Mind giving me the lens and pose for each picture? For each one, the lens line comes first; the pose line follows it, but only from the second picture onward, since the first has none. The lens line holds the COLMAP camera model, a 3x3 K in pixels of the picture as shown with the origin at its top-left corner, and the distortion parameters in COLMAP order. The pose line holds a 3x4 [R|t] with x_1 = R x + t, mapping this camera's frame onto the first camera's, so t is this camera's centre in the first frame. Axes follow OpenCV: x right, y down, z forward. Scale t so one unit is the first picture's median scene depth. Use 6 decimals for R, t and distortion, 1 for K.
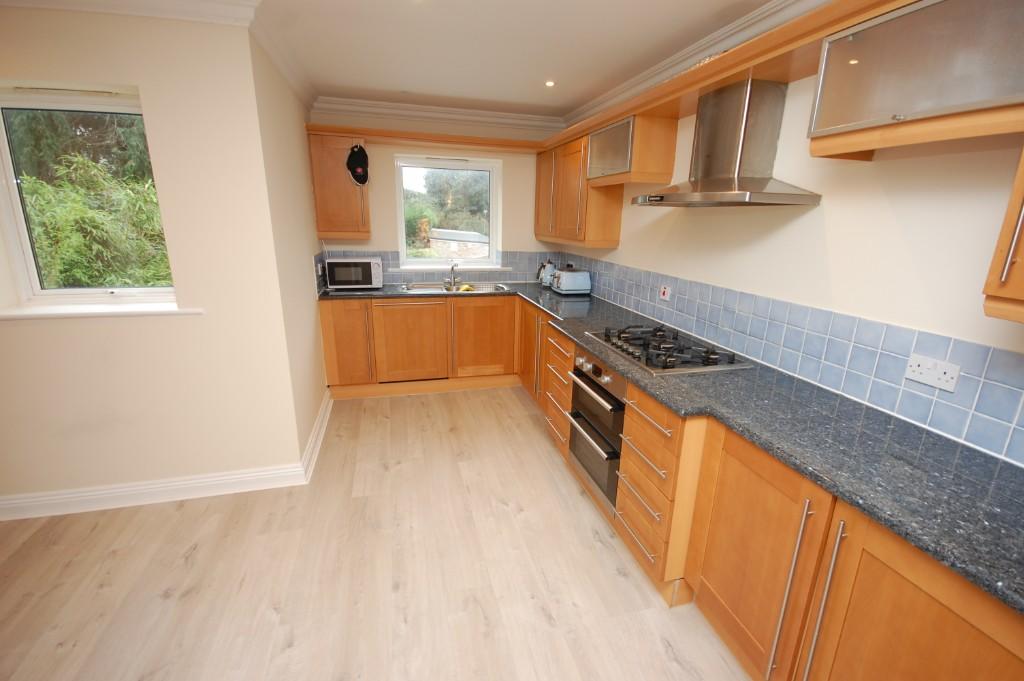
lens RADIAL K [[444.1, 0, 521.1], [0, 444.1, 342.9], [0, 0, 1]] dist [-0.002346, -0.000360]
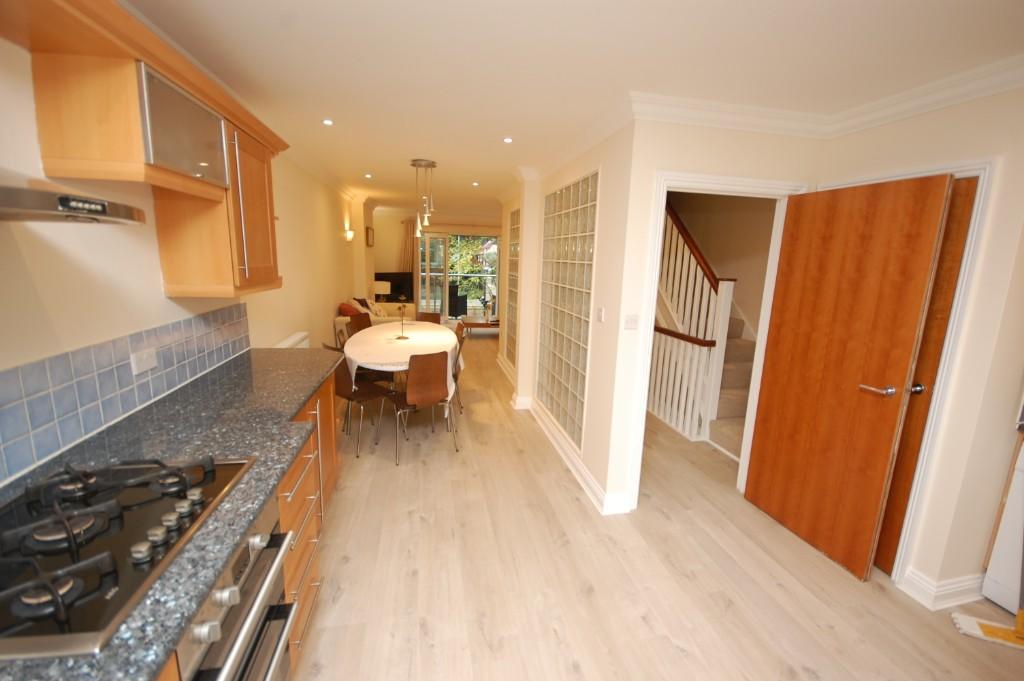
lens RADIAL K [[444.1, 0, 521.1], [0, 444.1, 342.9], [0, 0, 1]] dist [-0.002346, -0.000360]
pose [[-0.995645, -0.075122, 0.055201, -0.181993], [-0.042292, 0.891686, 0.450674, -0.489186], [-0.083078, 0.446377, -0.890980, 1.645173]]
